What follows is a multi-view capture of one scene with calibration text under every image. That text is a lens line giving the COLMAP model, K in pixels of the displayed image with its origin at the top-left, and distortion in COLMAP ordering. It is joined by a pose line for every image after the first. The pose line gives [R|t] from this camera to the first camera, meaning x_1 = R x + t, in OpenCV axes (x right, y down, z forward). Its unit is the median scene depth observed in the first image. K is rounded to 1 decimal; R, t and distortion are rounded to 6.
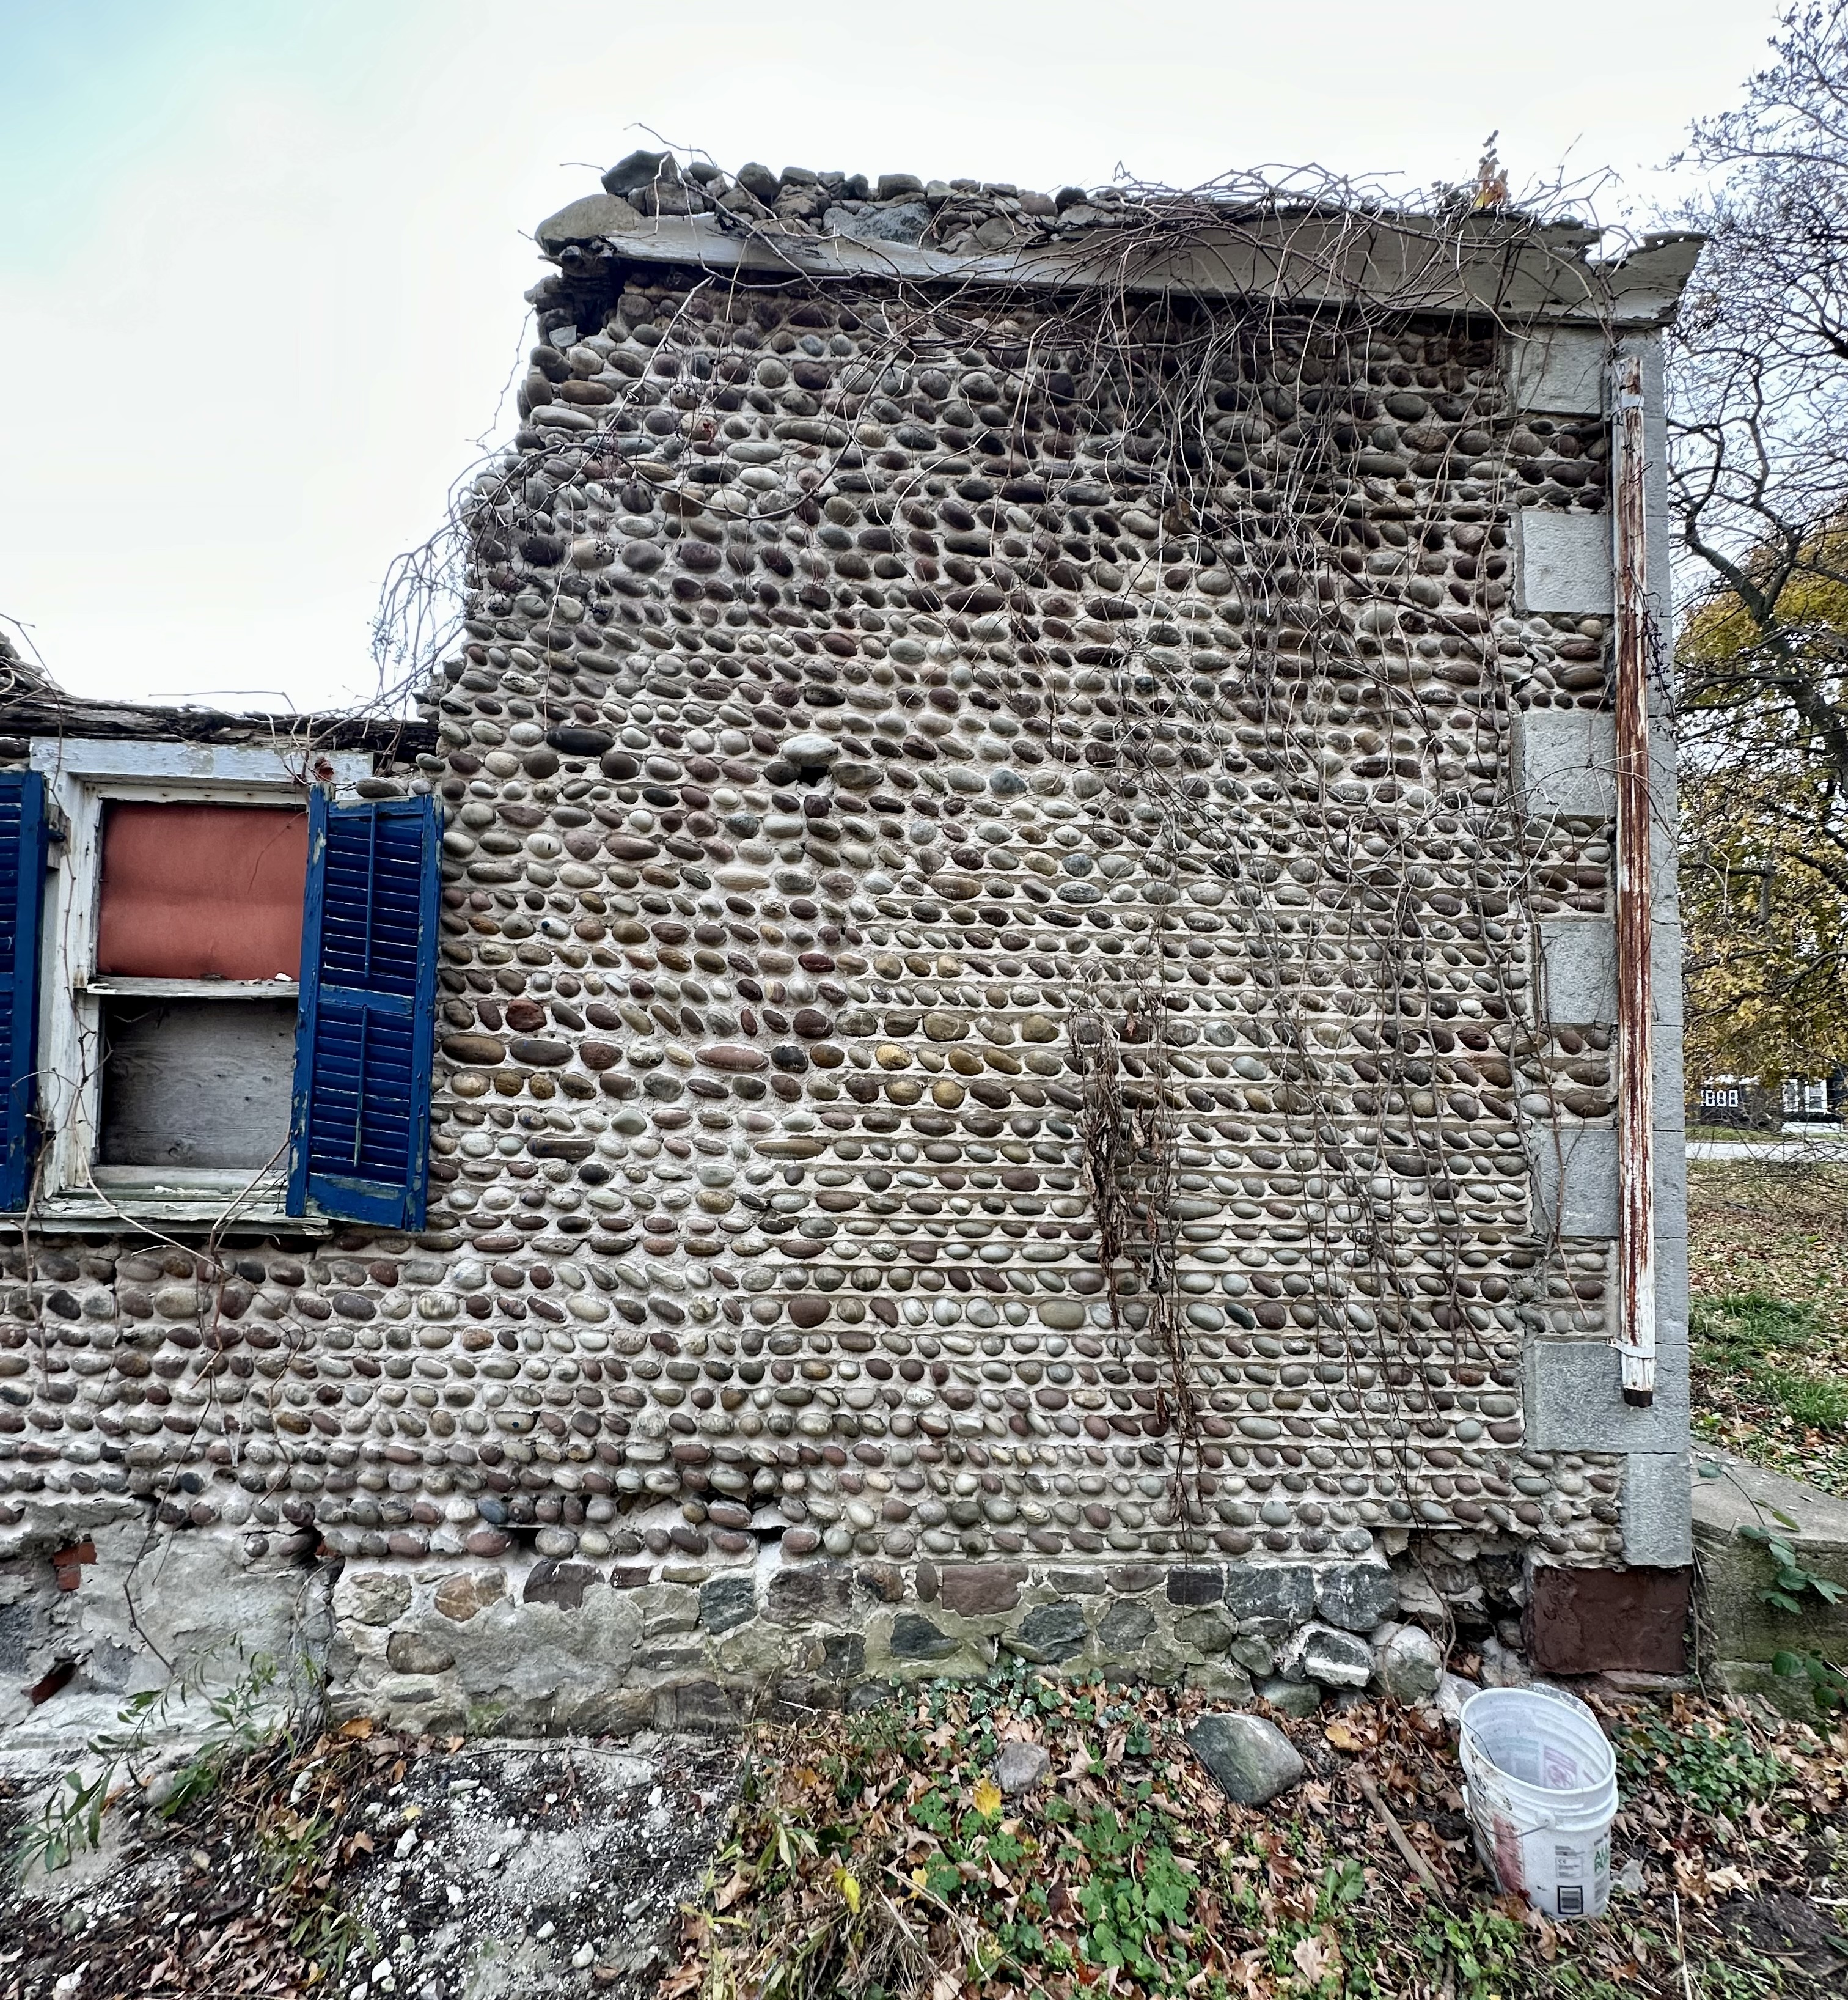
lens RADIAL K [[990.5, 0, 921.7], [0, 990.5, 1040.0], [0, 0, 1]] dist [0.000006, 0.000889]
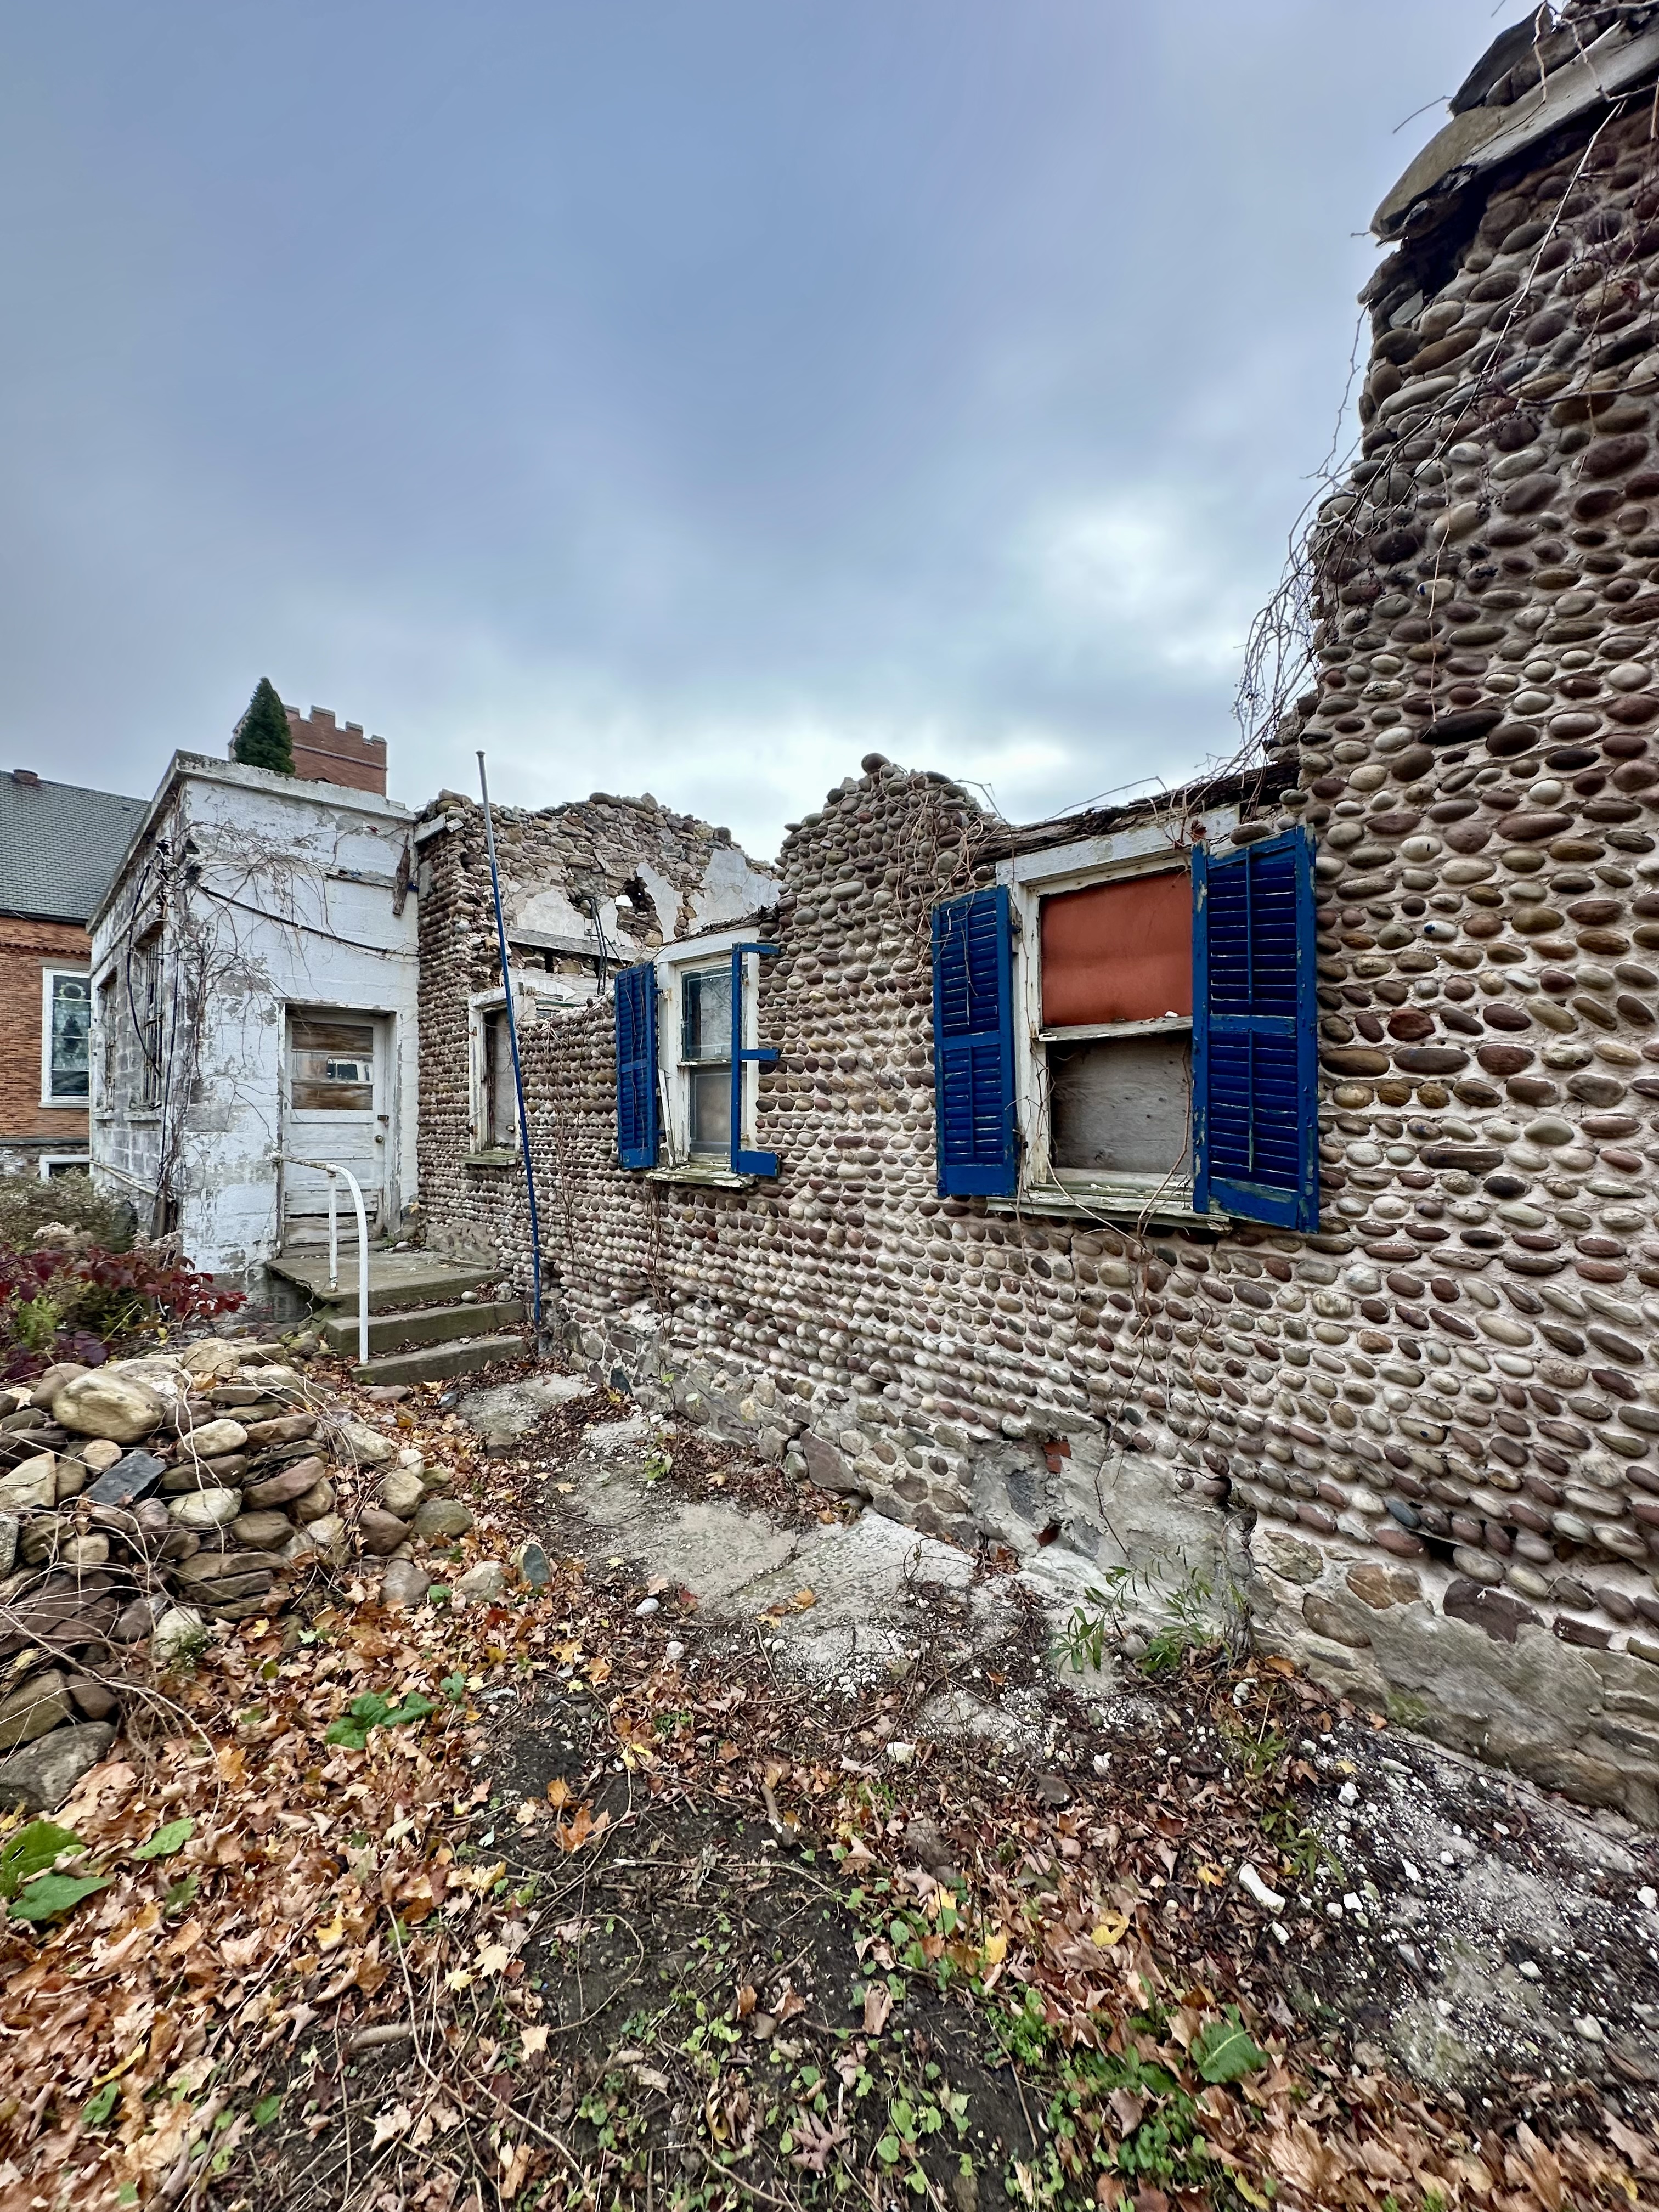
lens RADIAL K [[893.1, 0, 828.5], [0, 893.1, 1107.3], [0, 0, 1]] dist [0.001671, 0.000035]
pose [[0.649659, -0.030294, -0.759622, -0.103391], [0.059153, 0.998191, 0.010782, 0.013919], [0.757921, -0.051938, 0.650275, -0.023880]]
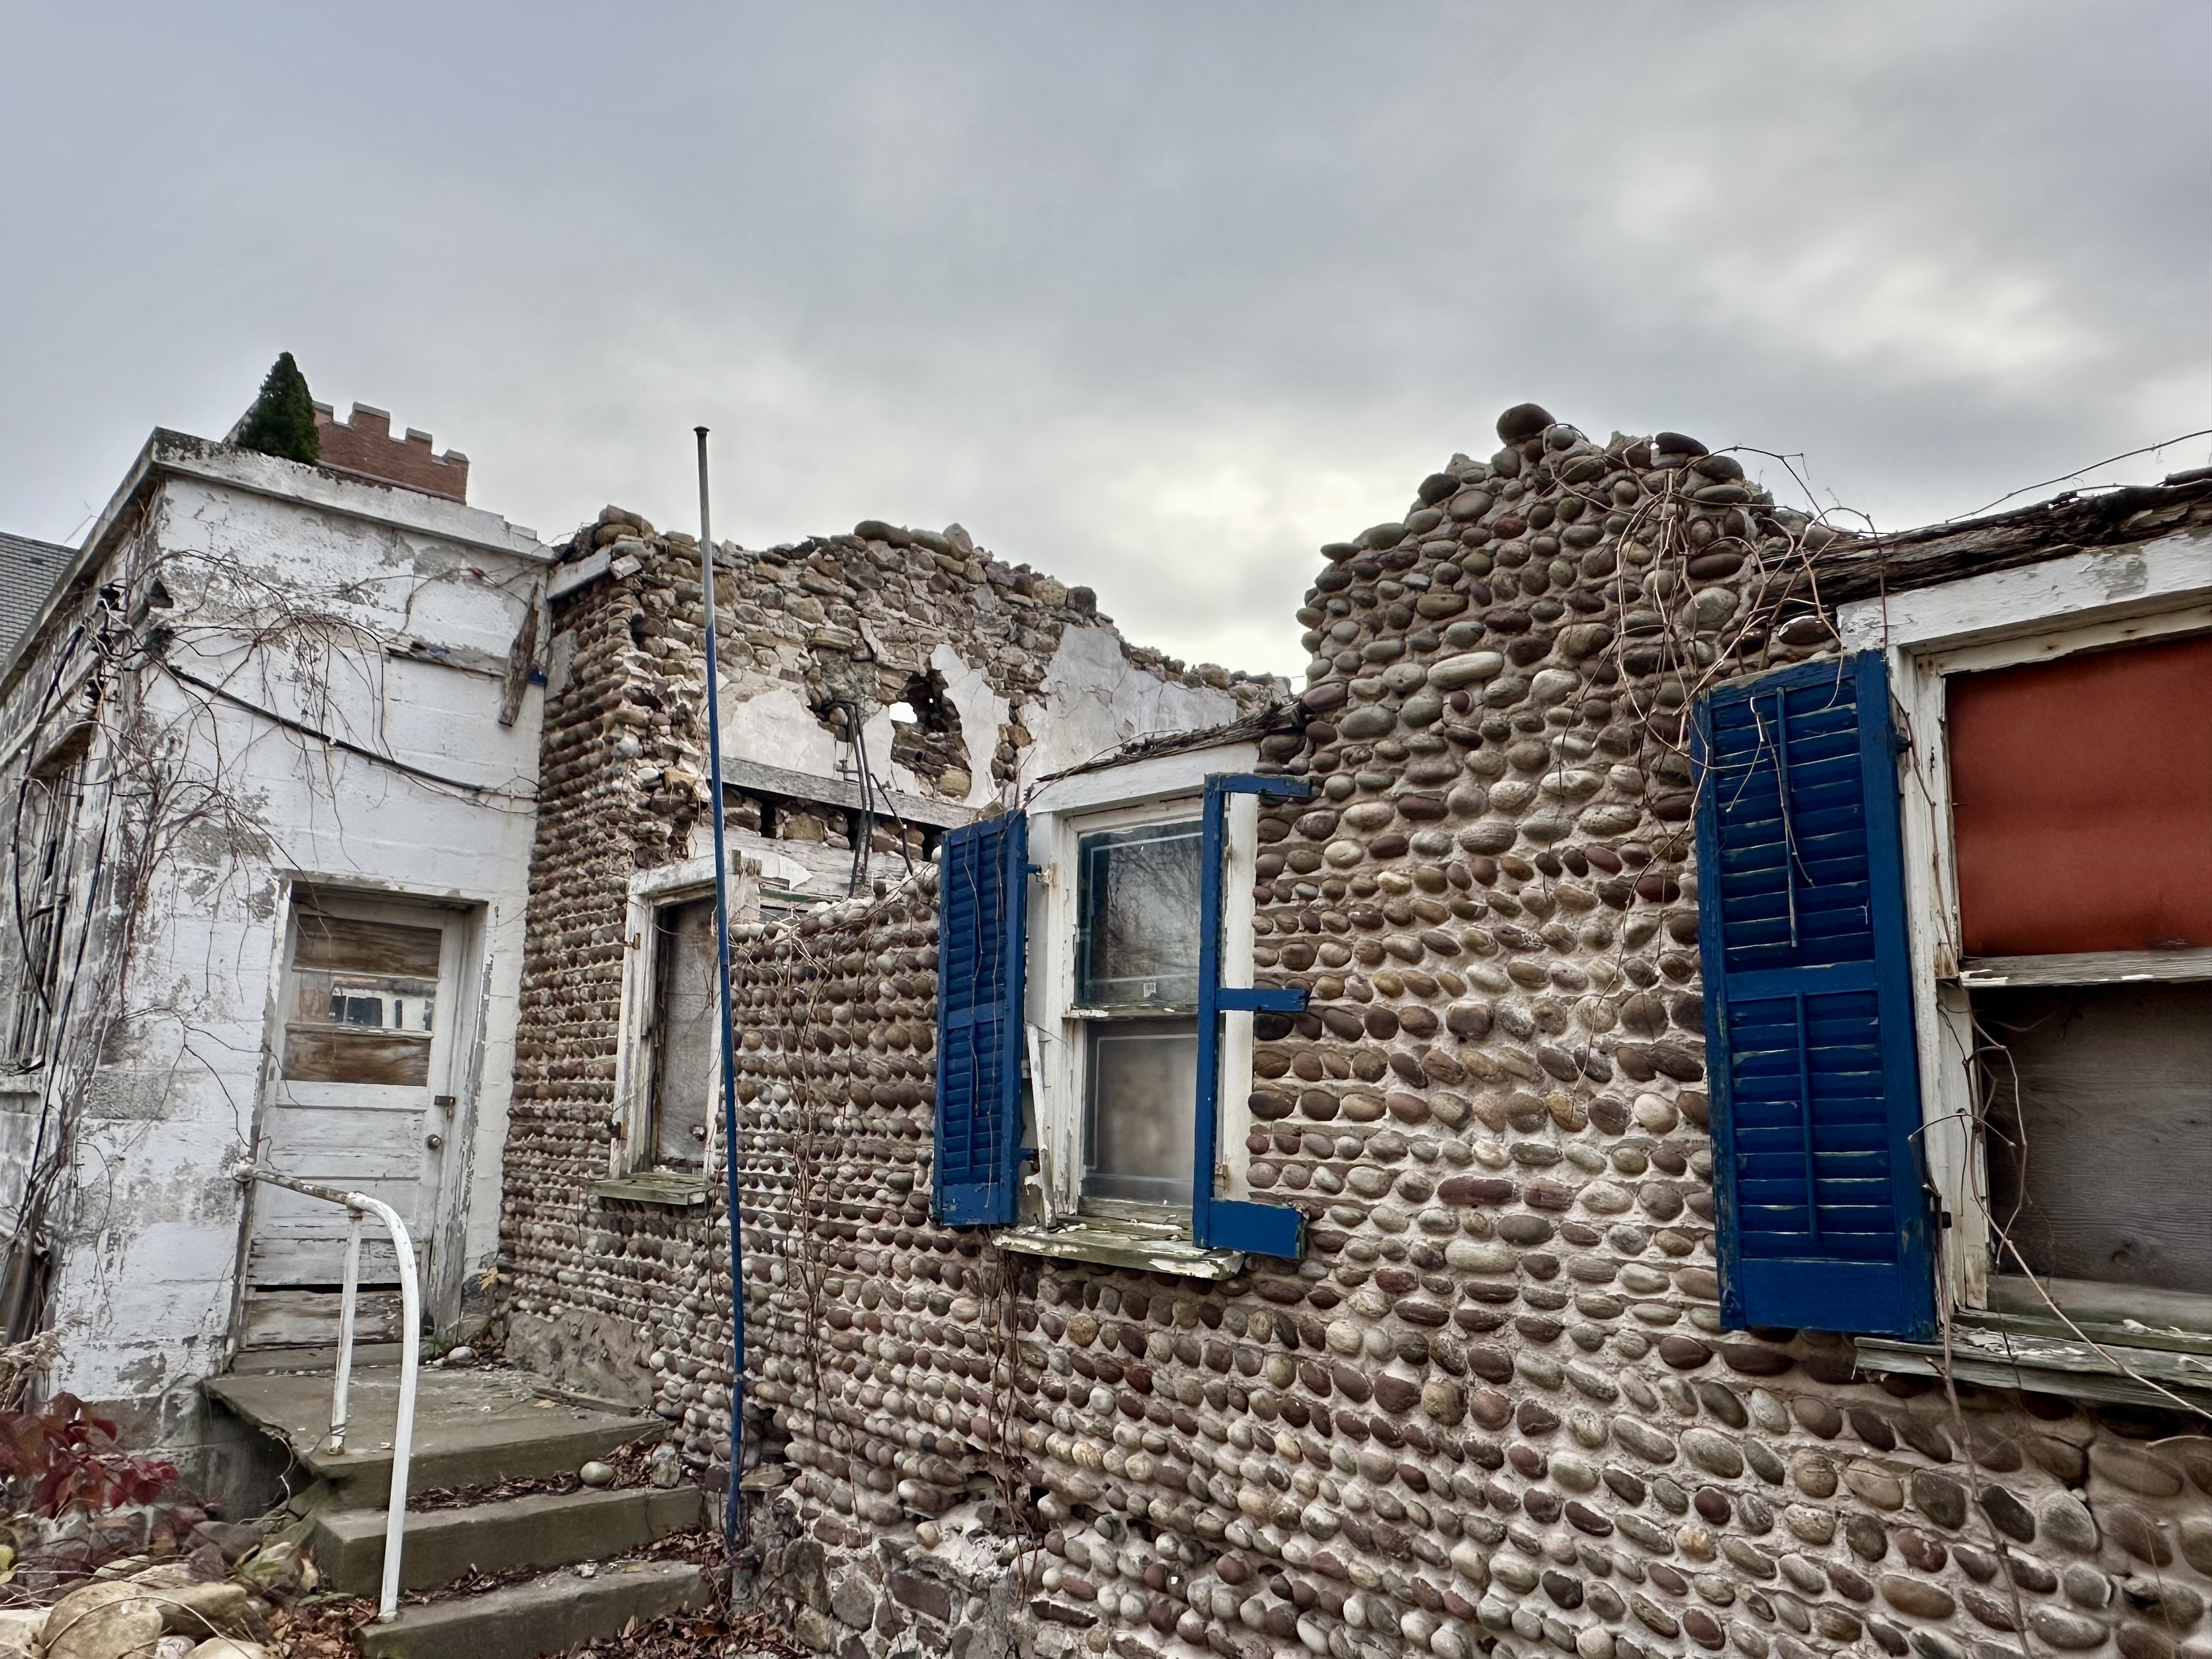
lens RADIAL K [[1600.6, 0, 1110.6], [0, 1600.6, 853.2], [0, 0, 1]] dist [0.005600, -0.002204]
pose [[0.611647, -0.131019, -0.780206, -0.388506], [0.029039, 0.989245, -0.143357, -0.001276], [0.790597, 0.065028, 0.608874, -0.033937]]
